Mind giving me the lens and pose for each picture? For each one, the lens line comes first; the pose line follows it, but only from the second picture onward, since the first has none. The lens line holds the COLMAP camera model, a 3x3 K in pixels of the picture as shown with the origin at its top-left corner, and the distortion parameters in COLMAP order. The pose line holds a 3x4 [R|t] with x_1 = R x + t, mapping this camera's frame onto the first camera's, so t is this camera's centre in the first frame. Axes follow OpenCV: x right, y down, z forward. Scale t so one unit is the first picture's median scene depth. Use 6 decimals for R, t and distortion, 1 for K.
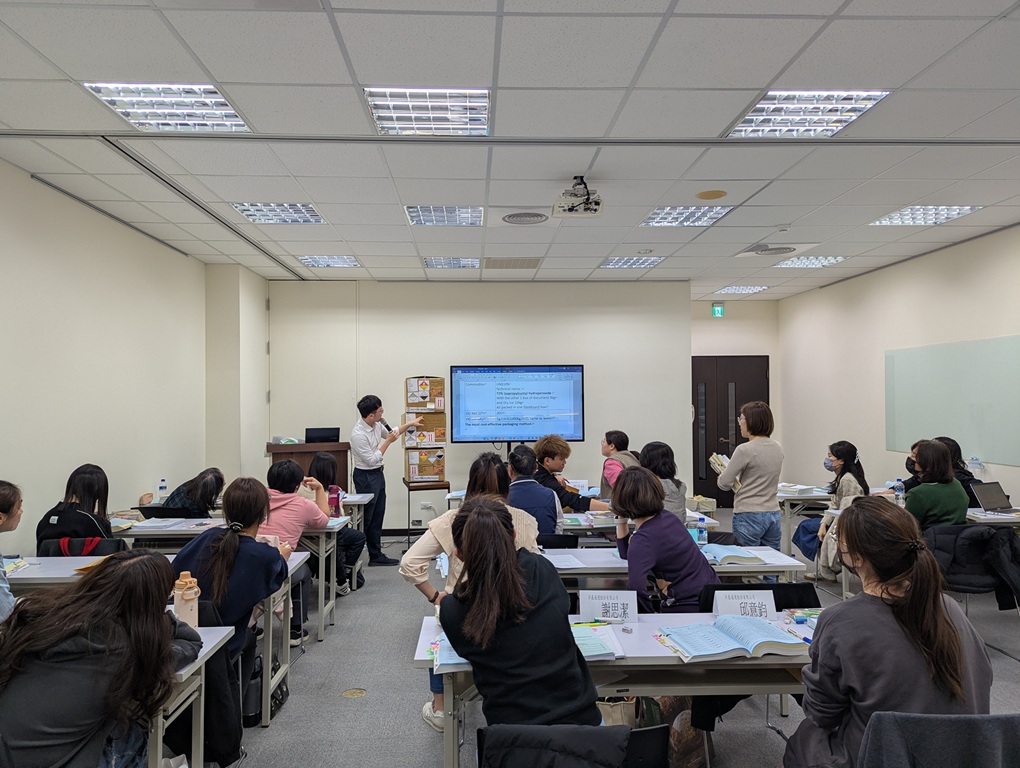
lens RADIAL K [[724.1, 0, 510.0], [0, 724.1, 384.0], [0, 0, 1]] dist [0.012474, -0.006572]
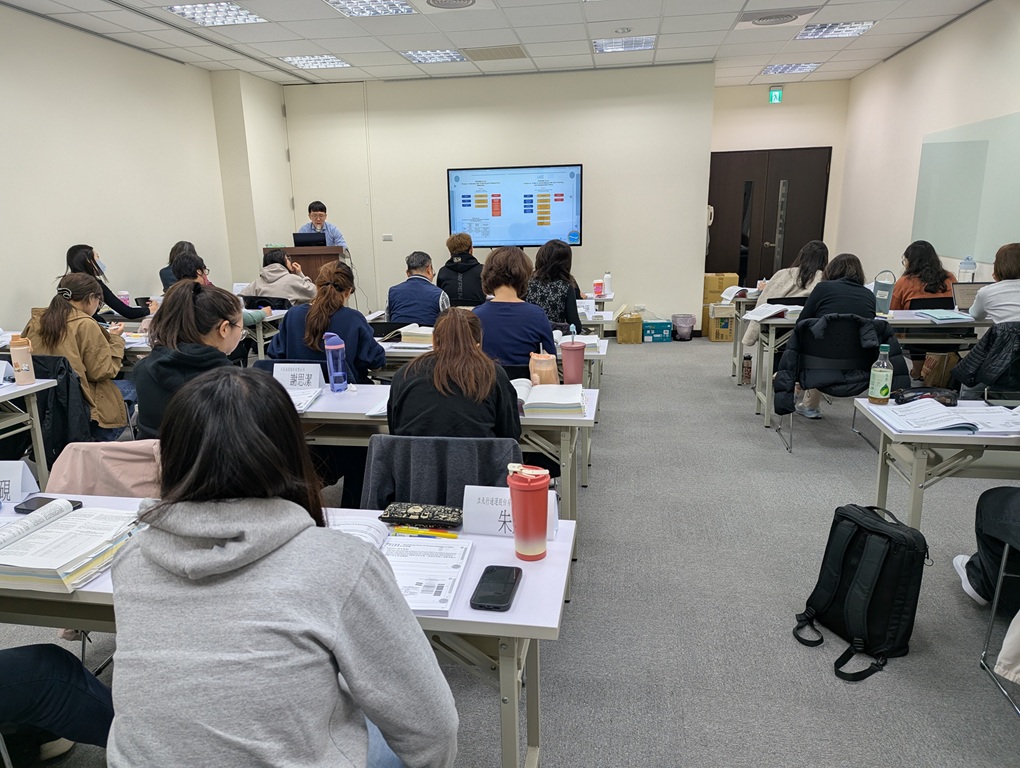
lens RADIAL K [[722.7, 0, 494.4], [0, 722.7, 378.7], [0, 0, 1]] dist [0.049834, -0.059467]
pose [[0.974646, 0.037545, -0.220582, 0.209531], [0.018719, 0.968684, 0.247589, 0.008267], [0.222970, -0.245441, 0.943421, 0.000549]]
